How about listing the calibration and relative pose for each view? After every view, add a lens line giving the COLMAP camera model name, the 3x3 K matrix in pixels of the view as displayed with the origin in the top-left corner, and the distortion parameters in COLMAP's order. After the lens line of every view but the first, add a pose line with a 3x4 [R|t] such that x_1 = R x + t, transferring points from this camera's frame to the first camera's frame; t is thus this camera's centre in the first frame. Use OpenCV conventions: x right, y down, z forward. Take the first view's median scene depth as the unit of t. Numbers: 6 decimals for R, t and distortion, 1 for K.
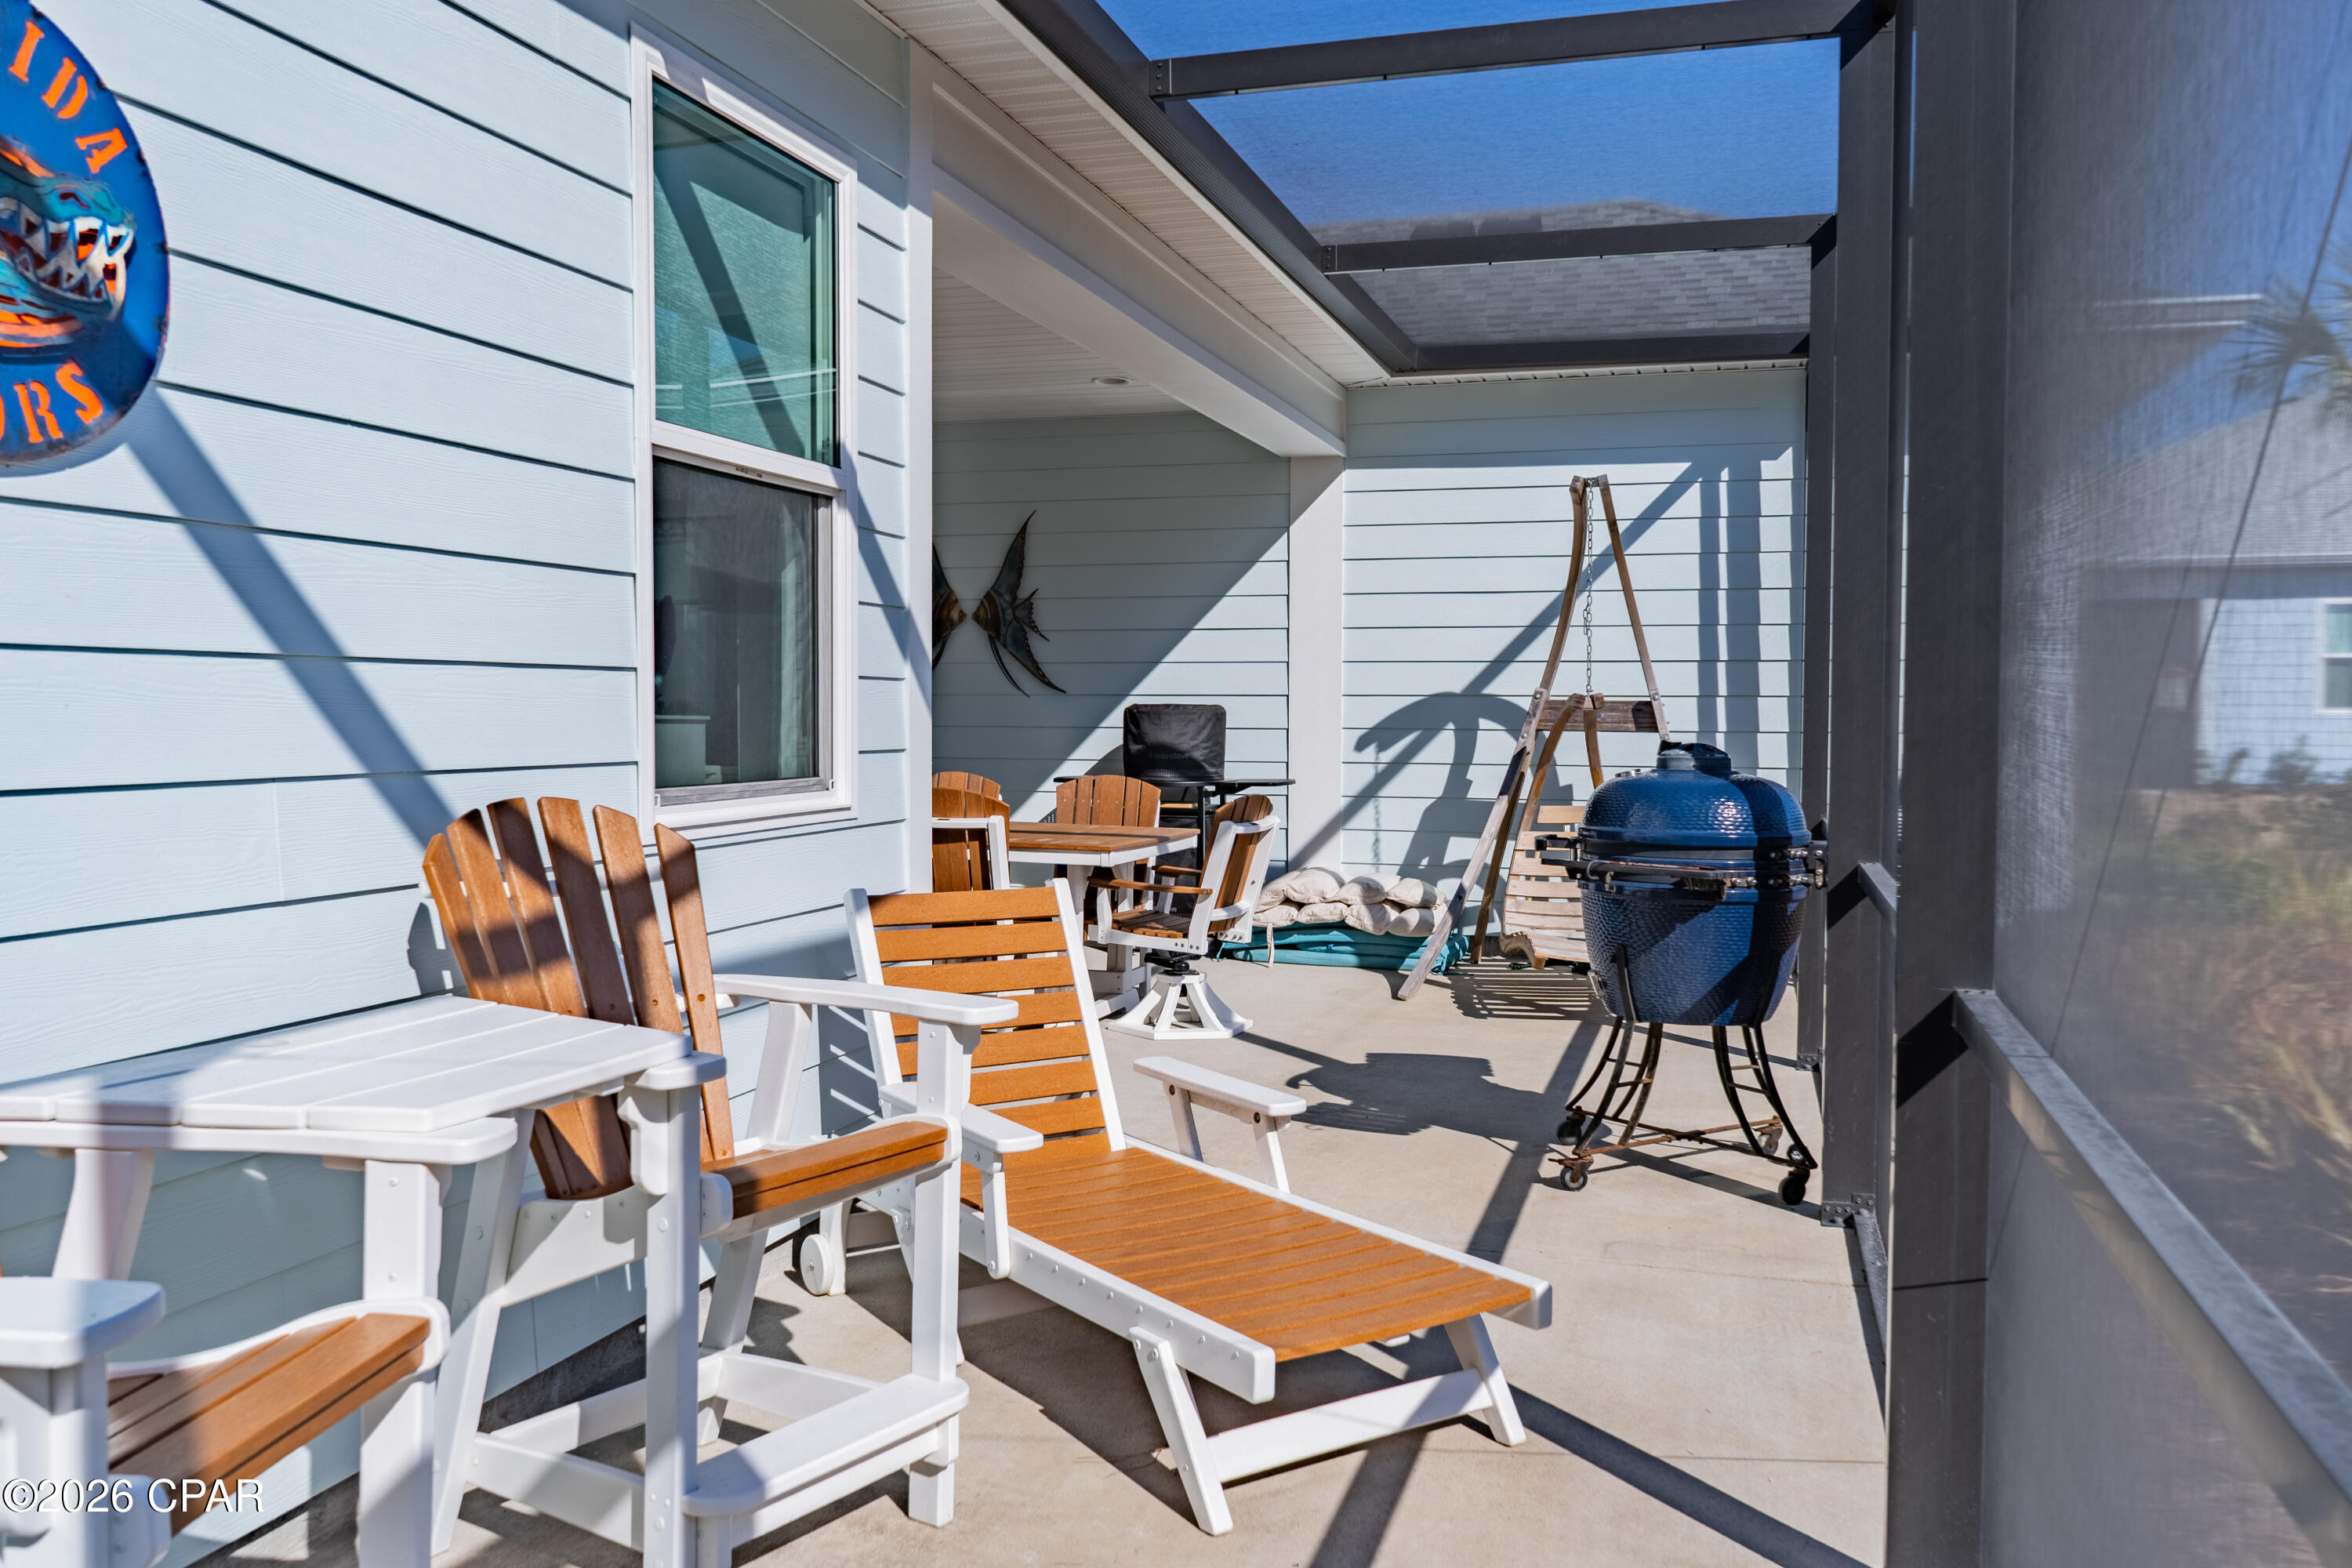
lens RADIAL K [[1877.3, 0, 1176.0], [0, 1877.3, 784.0], [0, 0, 1]] dist [0.045999, 0.002681]
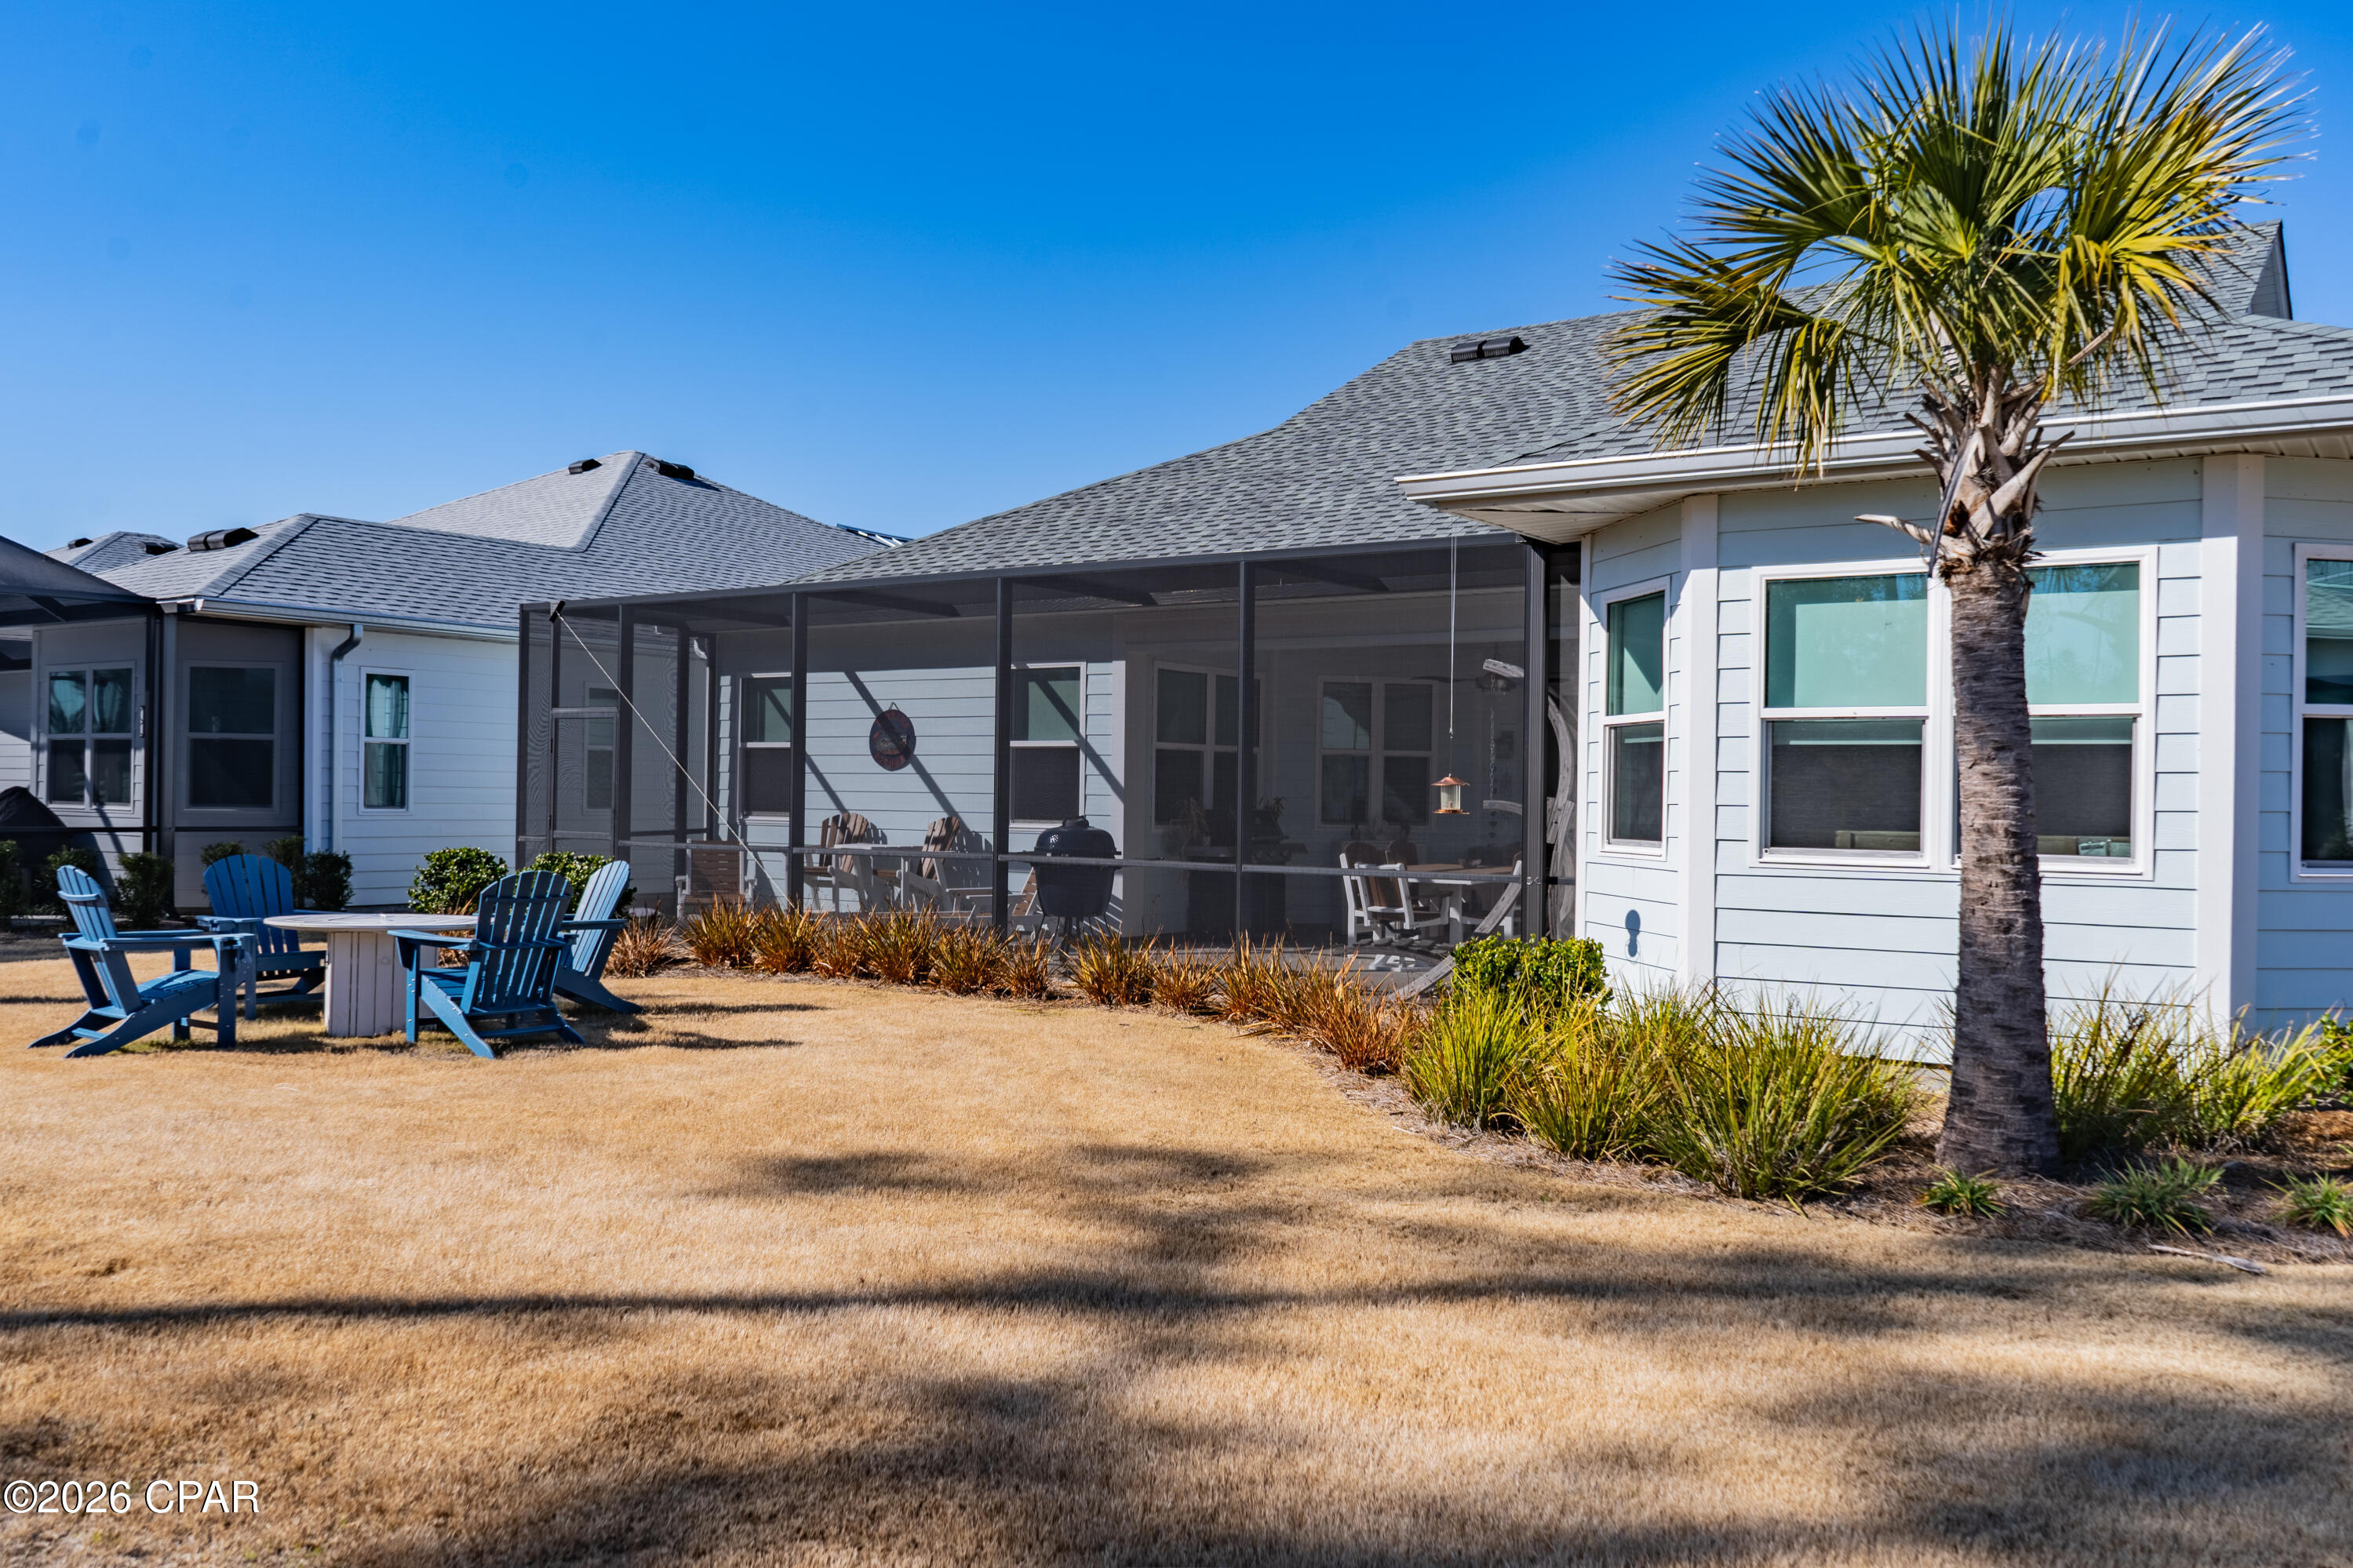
lens RADIAL K [[1877.8, 0, 1176.5], [0, 1877.8, 784.0], [0, 0, 1]] dist [0.045999, 0.002681]
pose [[-0.263801, -0.019802, -0.964374, 3.773759], [-0.059520, 0.998218, -0.004216, -0.084595], [0.962739, 0.056288, -0.264510, 2.418164]]
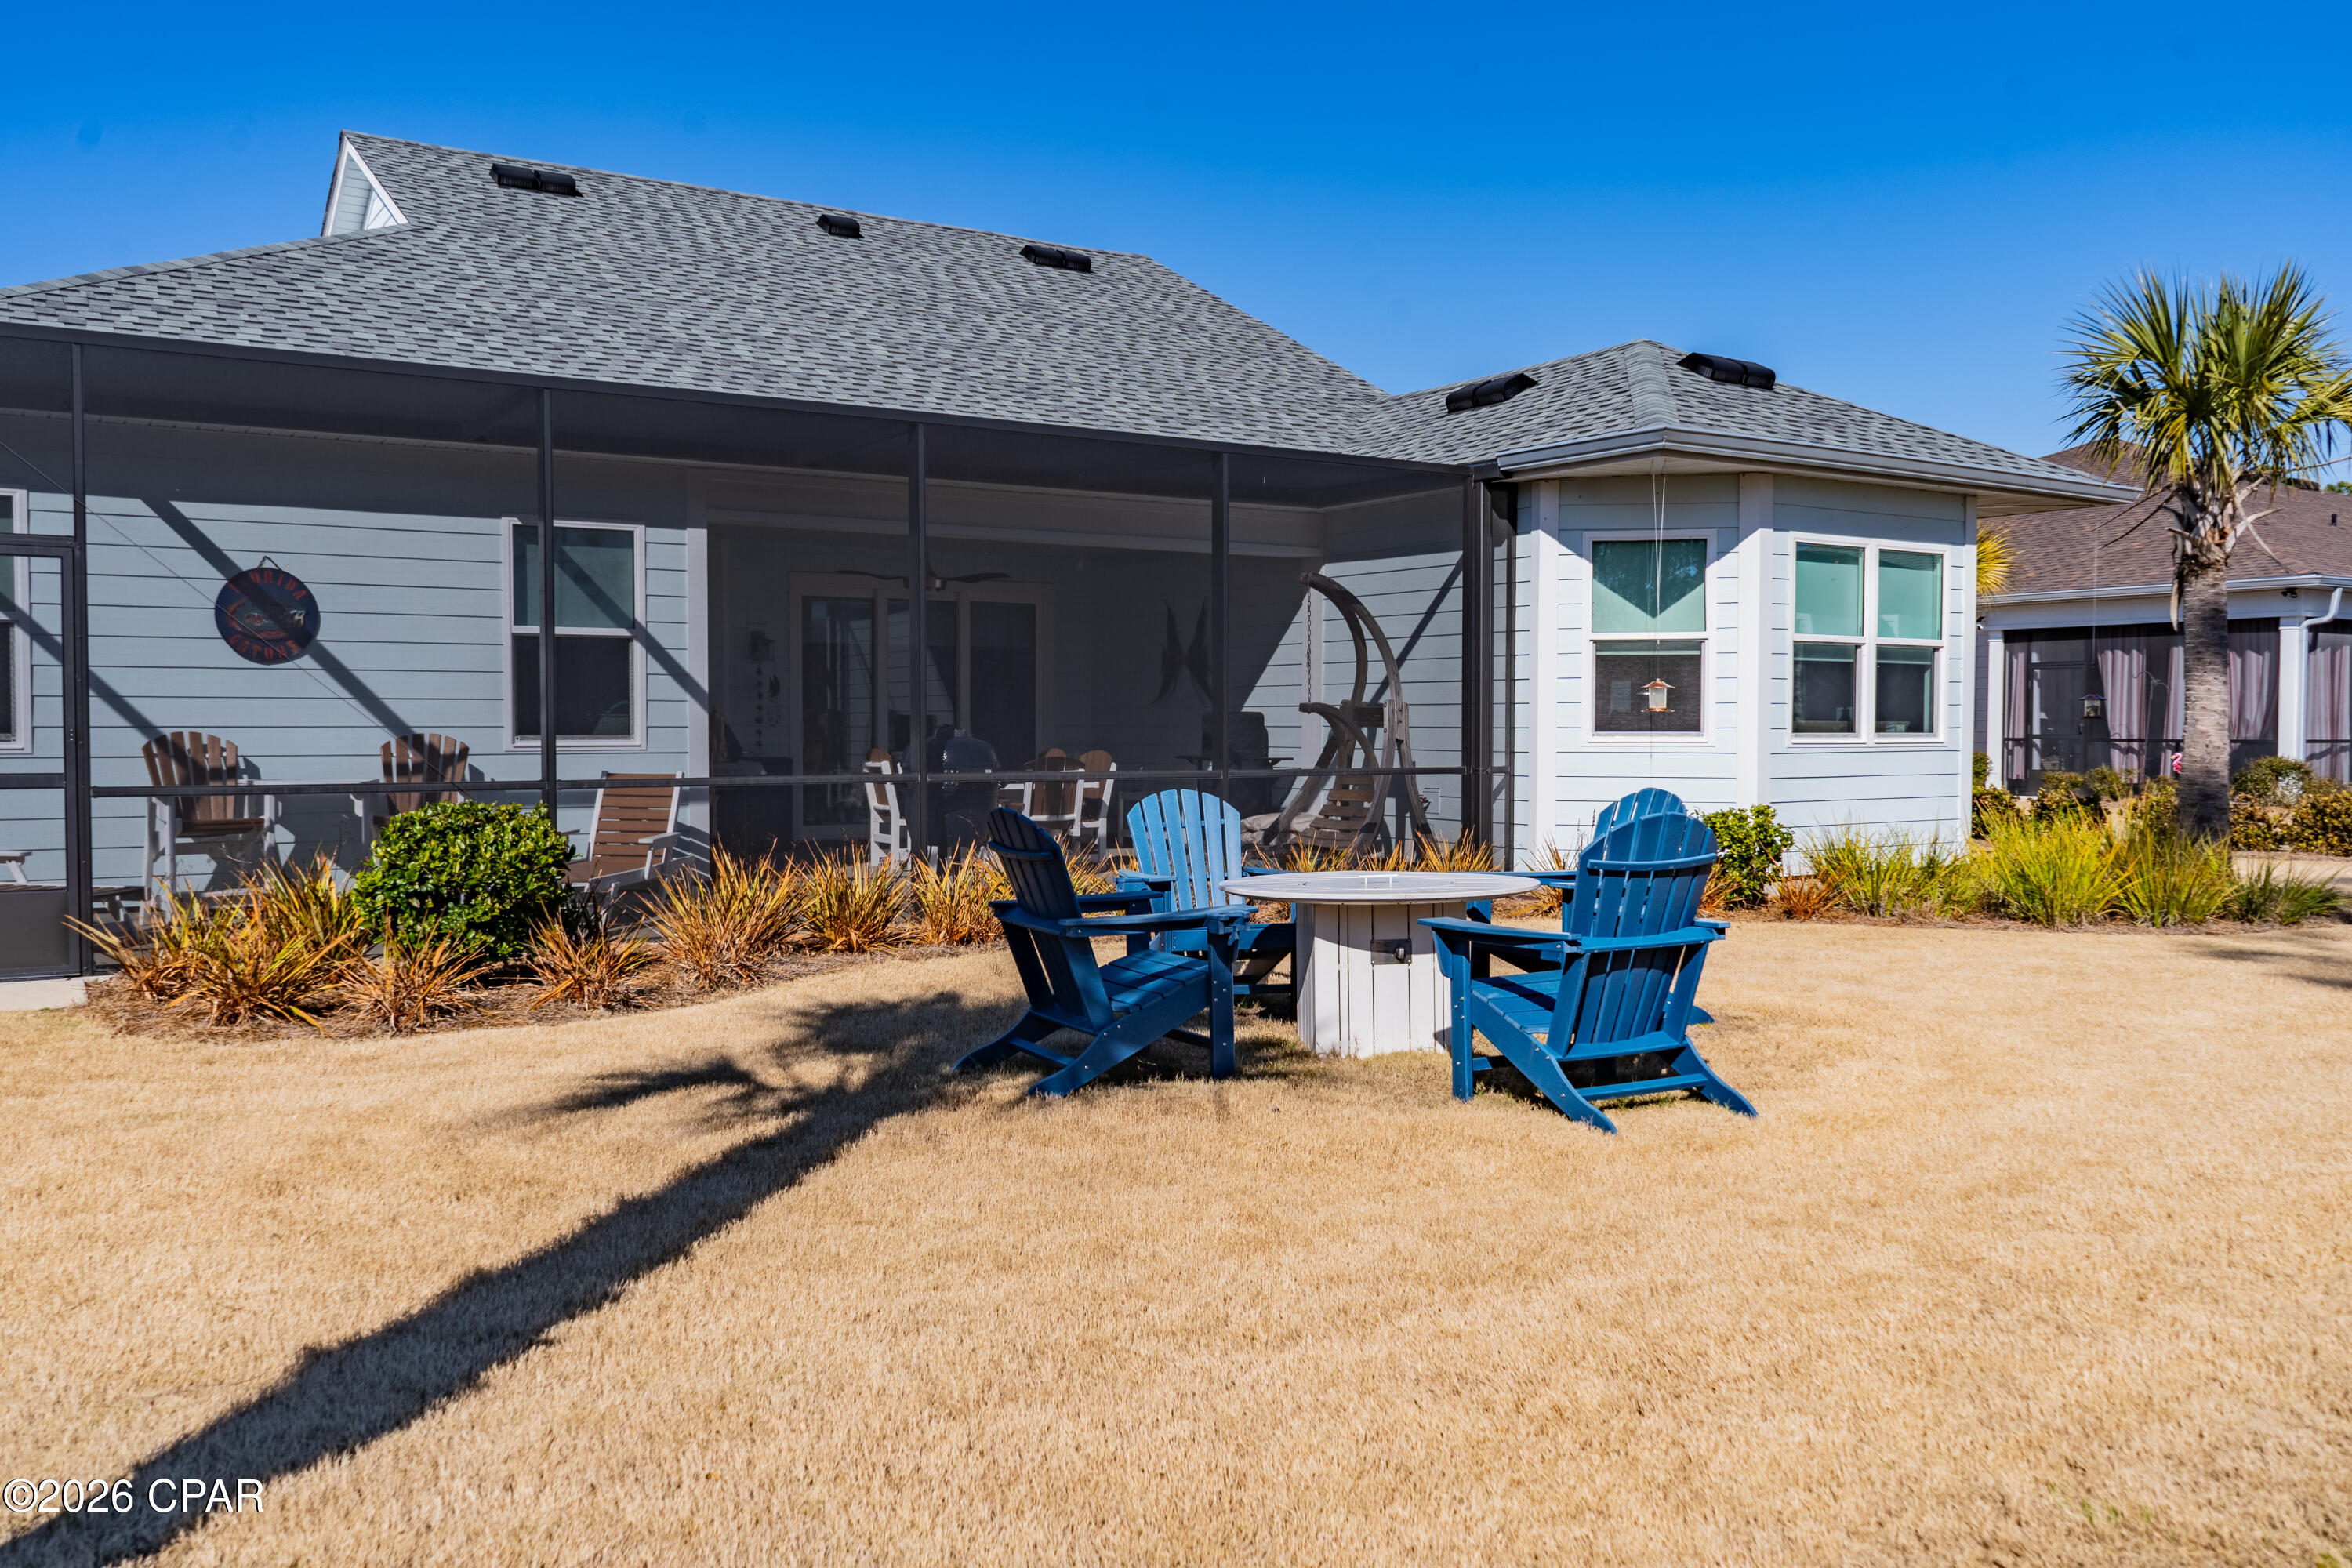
lens RADIAL K [[1877.3, 0, 1176.0], [0, 1877.3, 784.0], [0, 0, 1]] dist [0.045999, 0.002681]
pose [[0.778213, 0.017356, -0.627761, 2.529034], [-0.022450, 0.999748, -0.000191, 0.056828], [0.627599, 0.014242, 0.778406, -0.798840]]
